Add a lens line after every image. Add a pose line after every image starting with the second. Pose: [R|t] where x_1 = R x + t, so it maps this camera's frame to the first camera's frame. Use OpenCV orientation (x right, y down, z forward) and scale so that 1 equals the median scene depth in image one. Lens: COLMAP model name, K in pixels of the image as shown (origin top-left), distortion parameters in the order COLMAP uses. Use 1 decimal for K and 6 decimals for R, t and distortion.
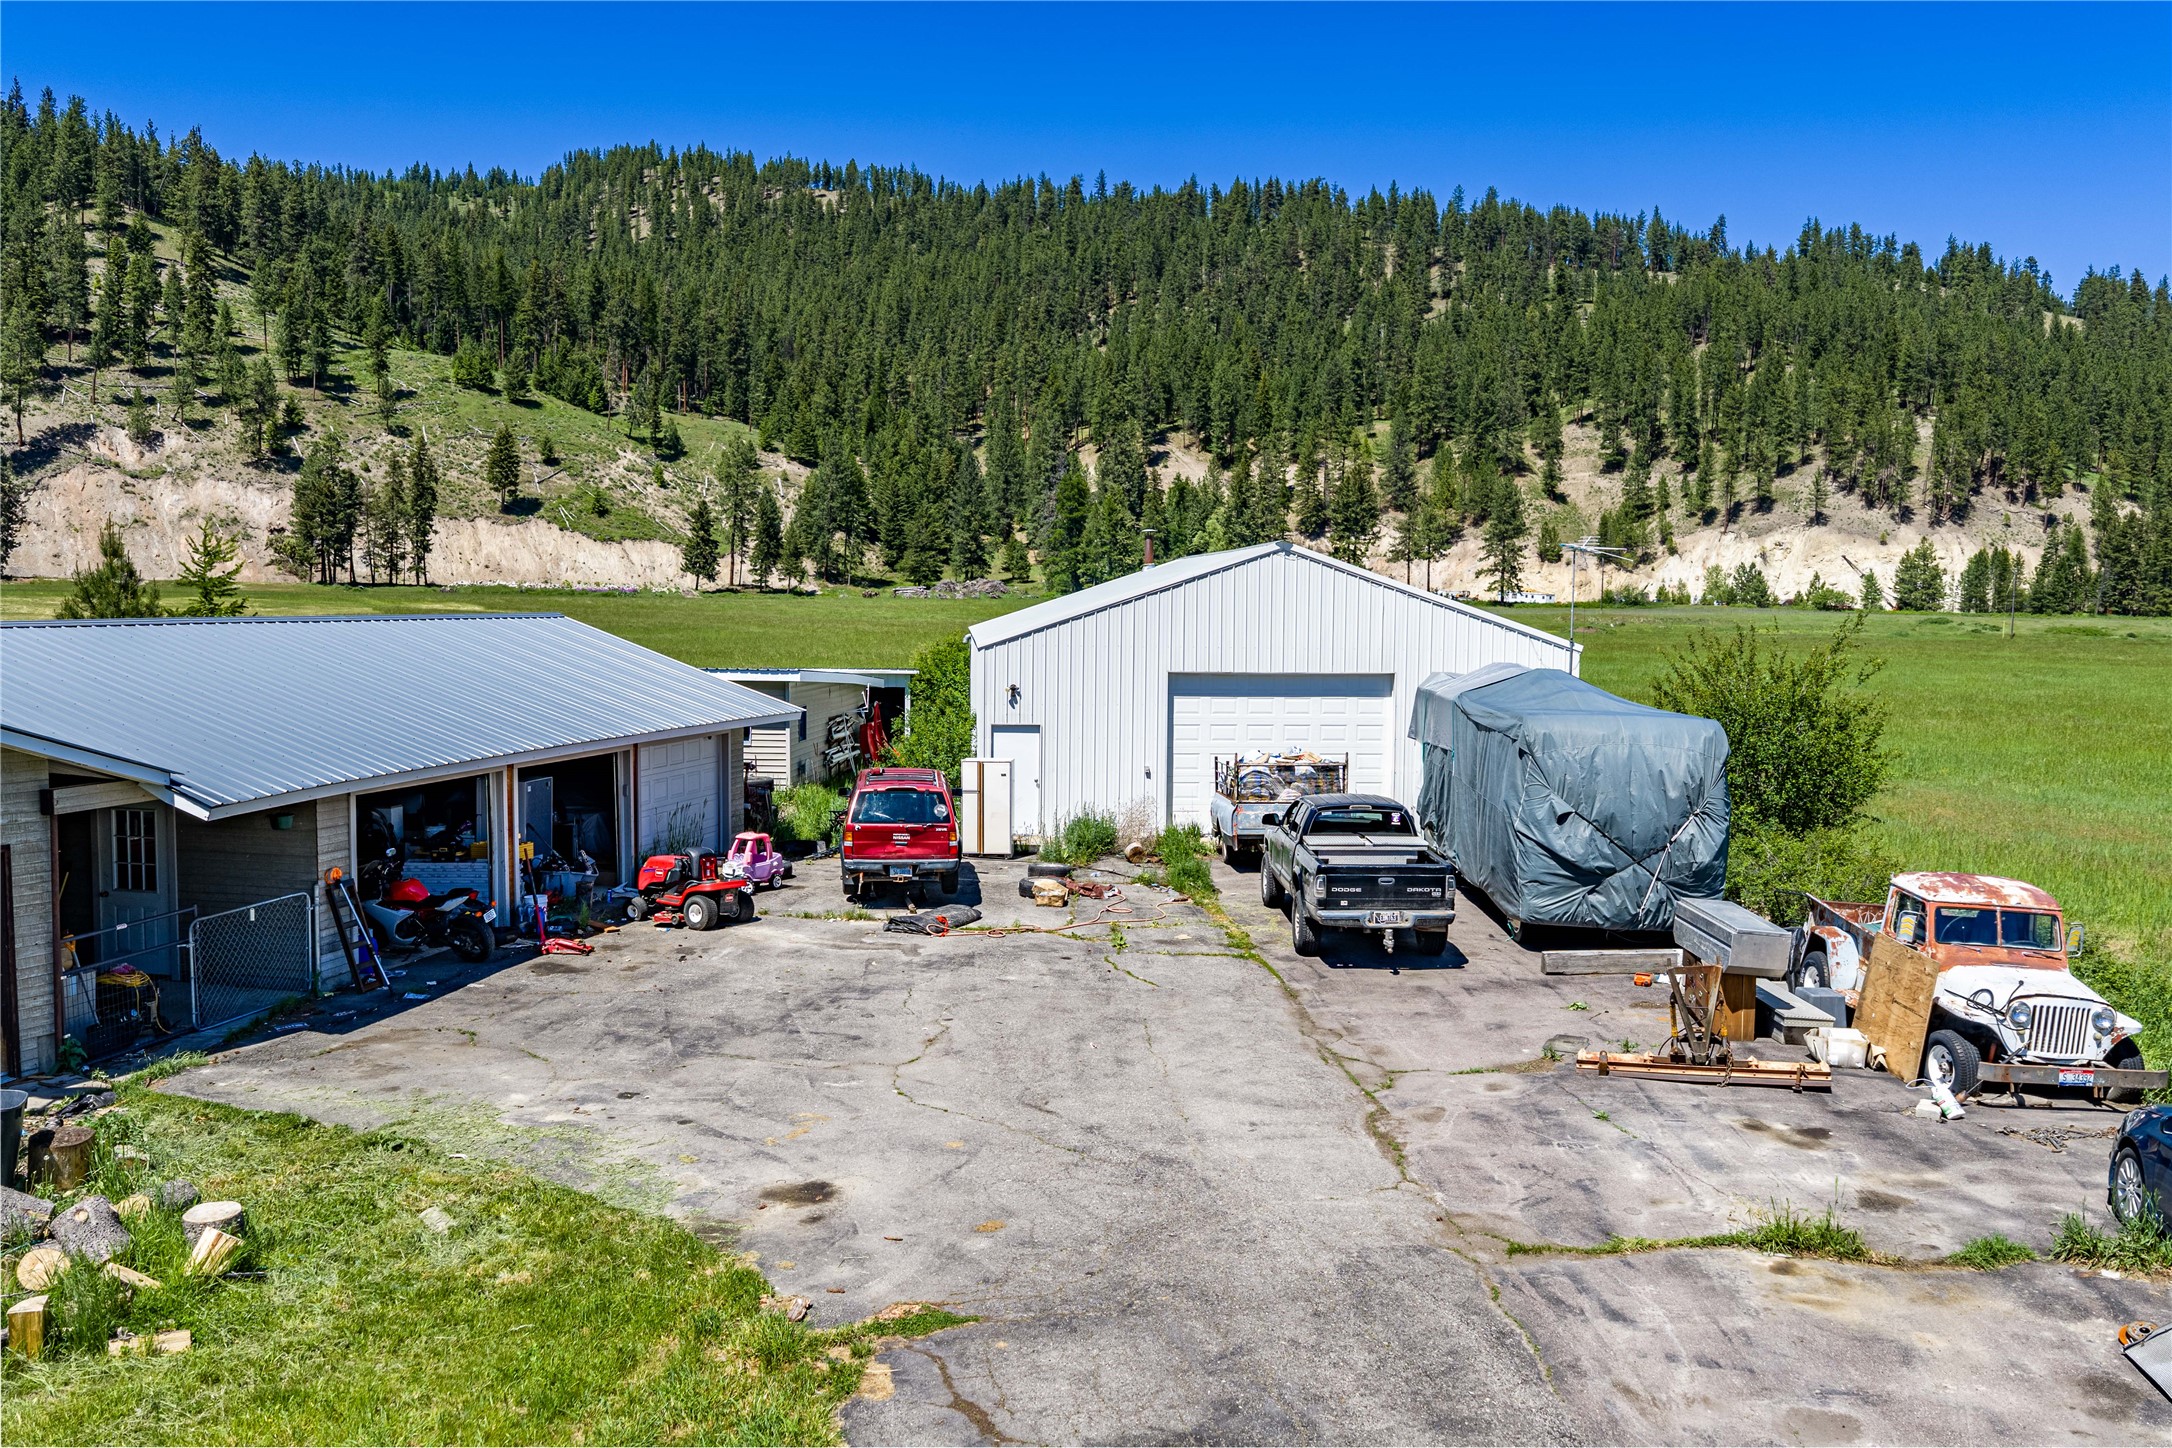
lens RADIAL K [[1794.8, 0, 1085.7], [0, 1794.8, 734.8], [0, 0, 1]] dist [0.010858, -0.013774]
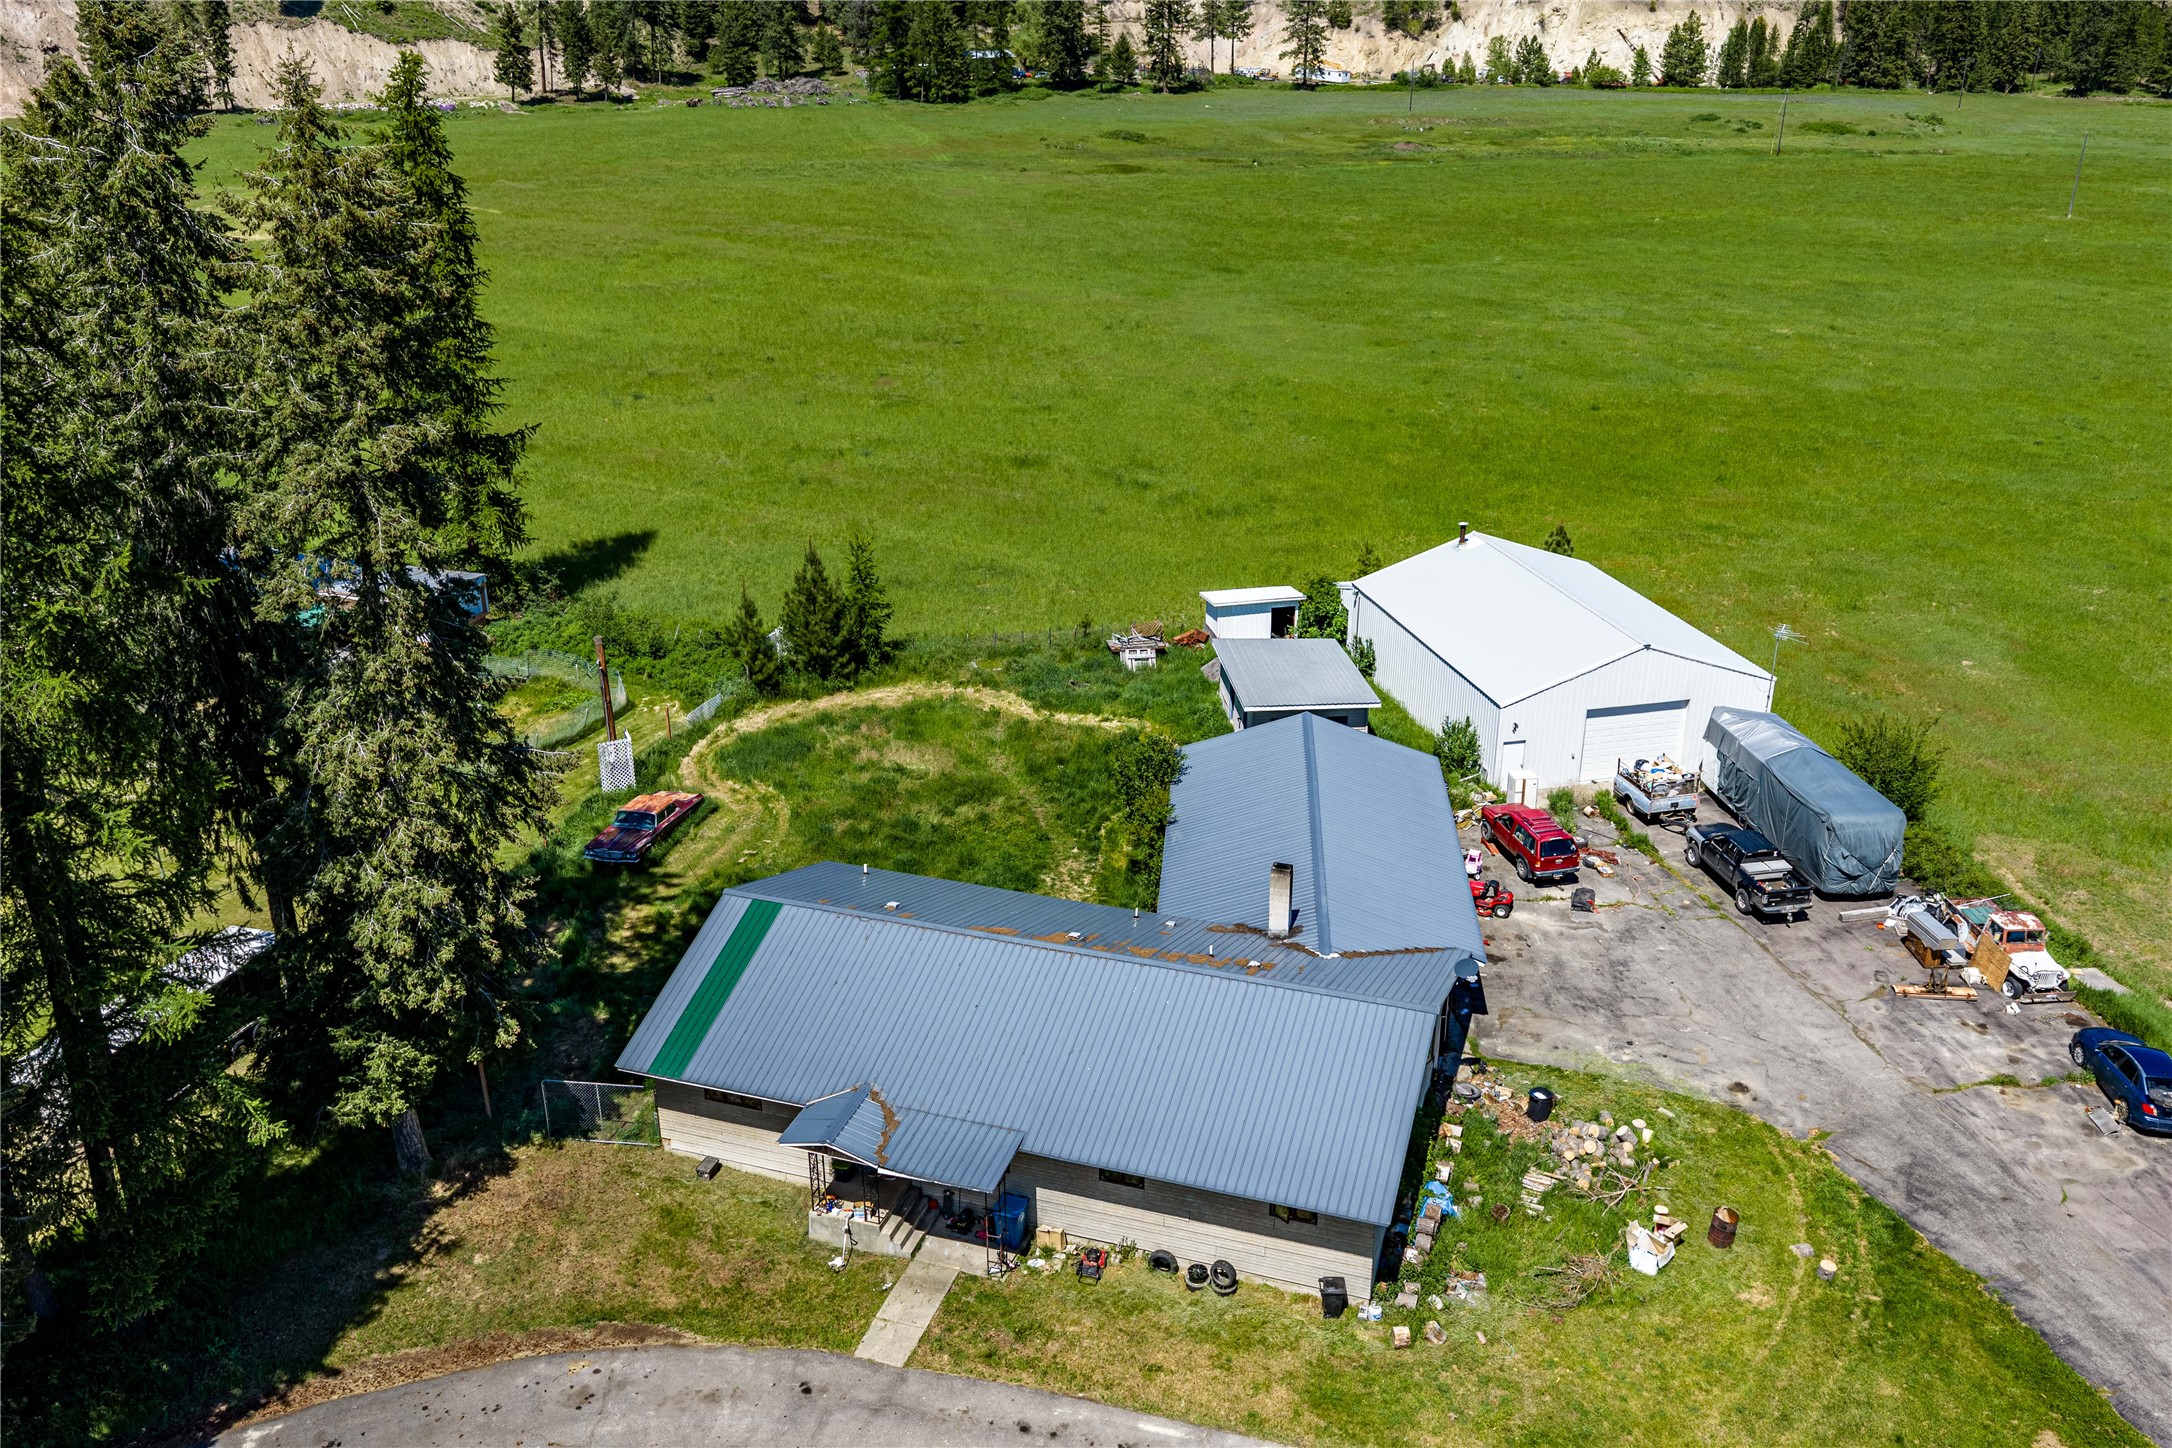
lens RADIAL K [[1794.8, 0, 1085.7], [0, 1794.8, 734.8], [0, 0, 1]] dist [0.010858, -0.013774]
pose [[0.987322, -0.073492, 0.140690, -0.064784], [0.024743, 0.946781, 0.320927, -0.054445], [-0.156788, -0.313378, 0.936596, -0.066055]]
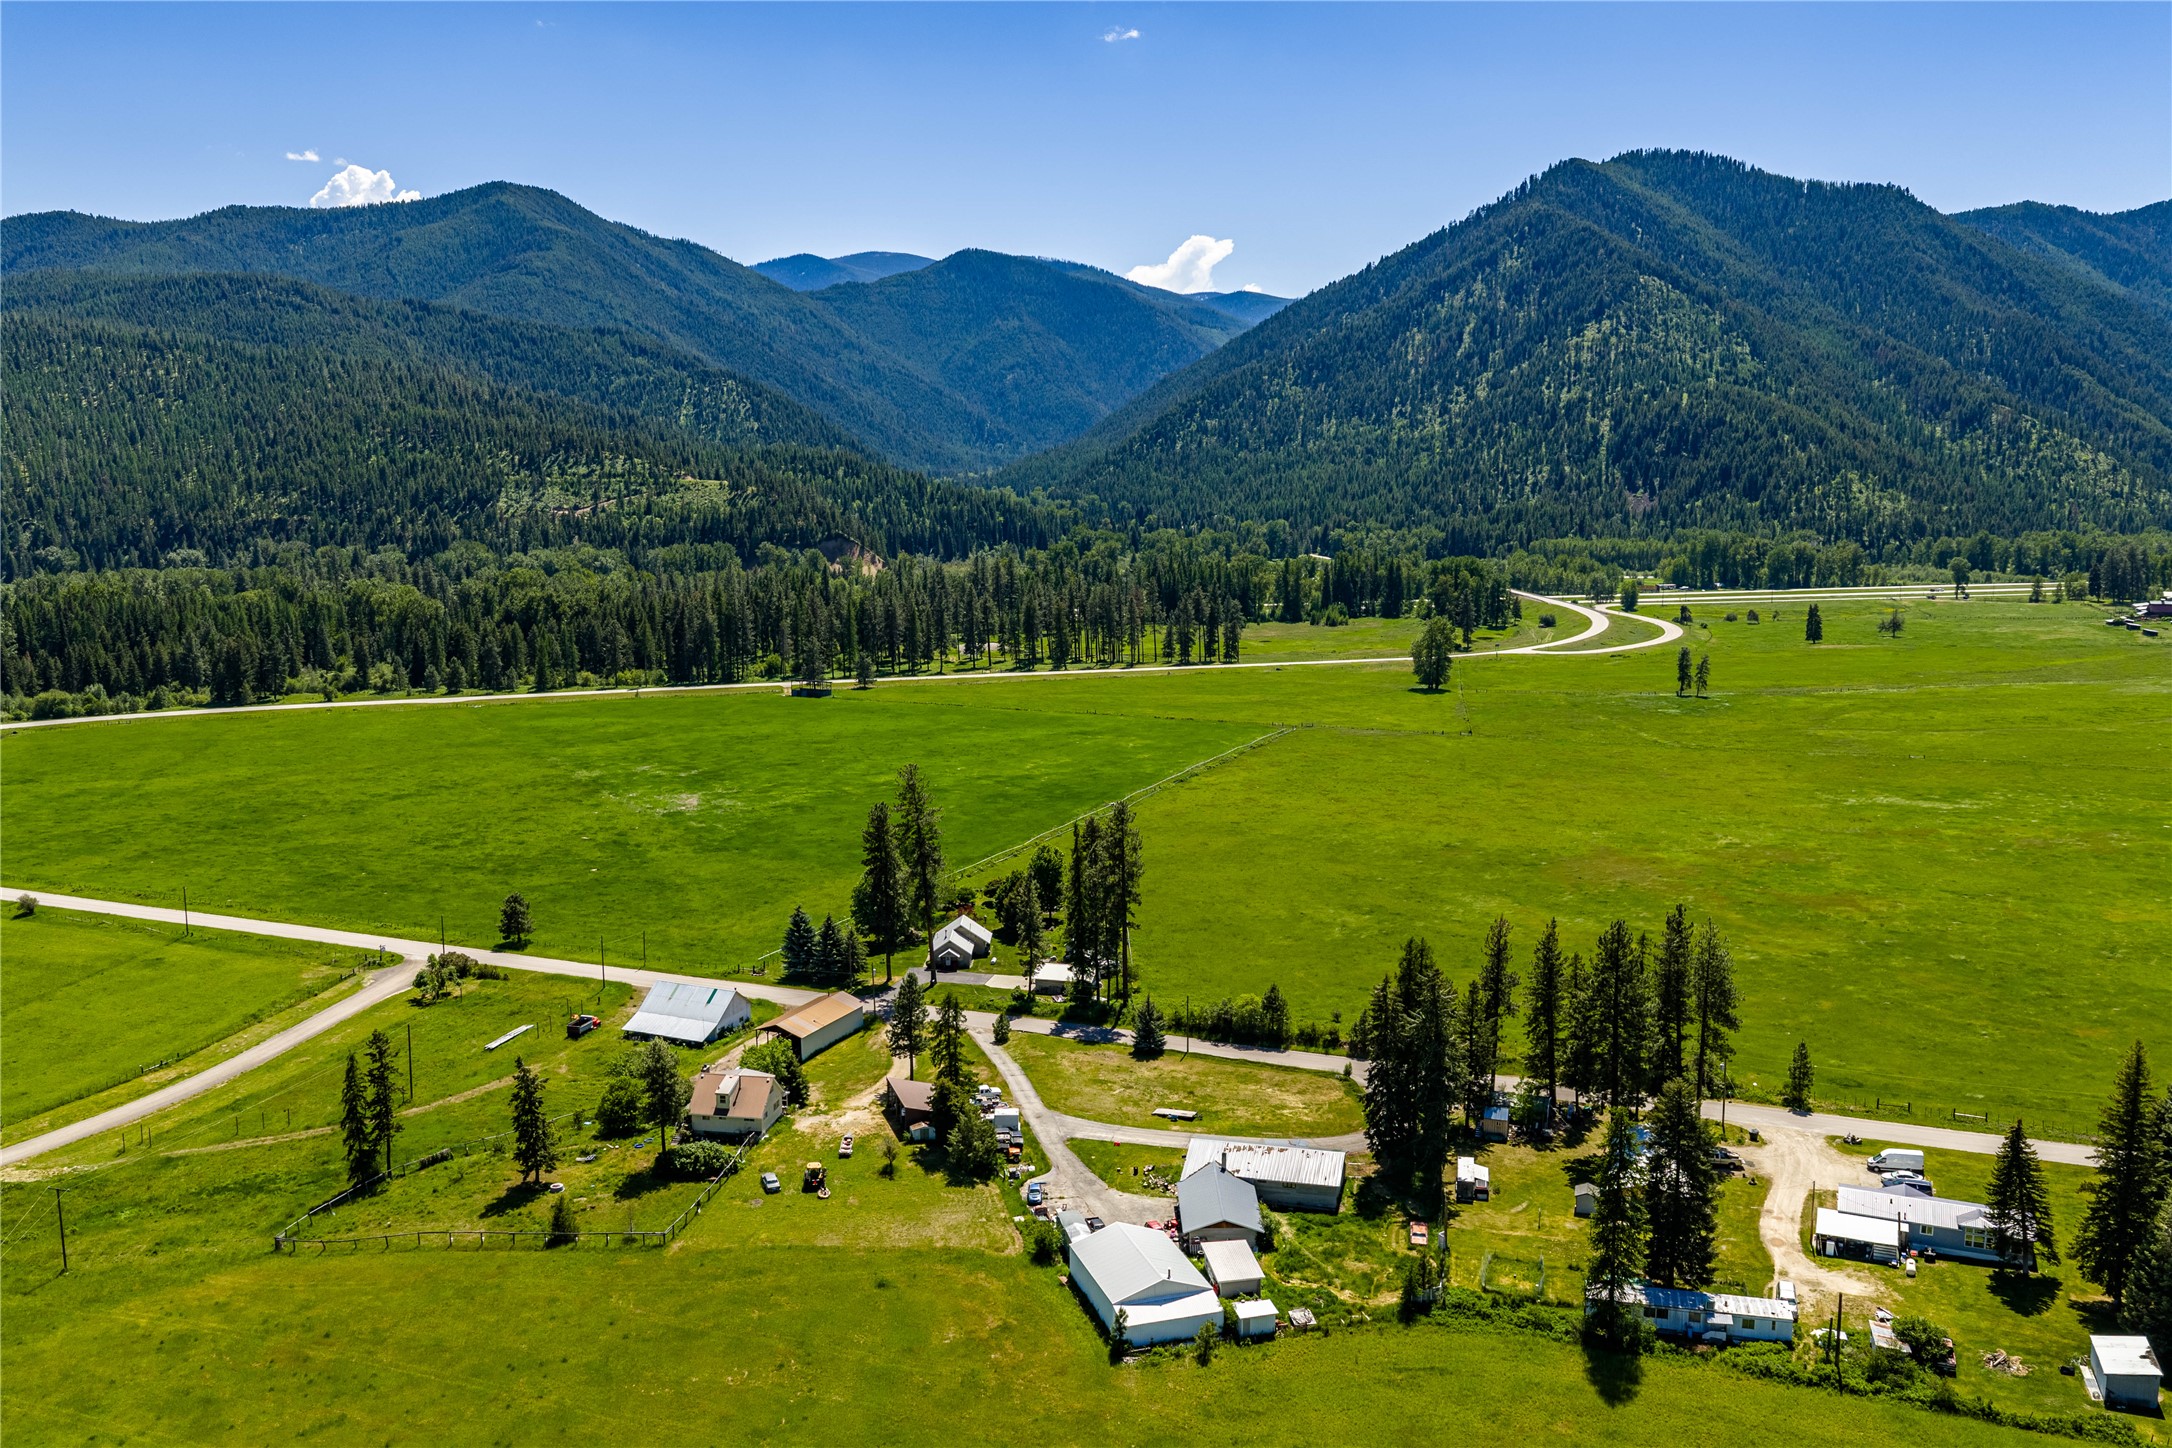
lens RADIAL K [[1789.5, 0, 1093.1], [0, 1789.5, 736.4], [0, 0, 1]] dist [0.021111, -0.028404]
pose [[-0.969015, 0.035176, -0.244486, 0.132041], [-0.024645, 0.971099, 0.237401, -0.258651], [0.245771, 0.236070, -0.940142, 0.514720]]
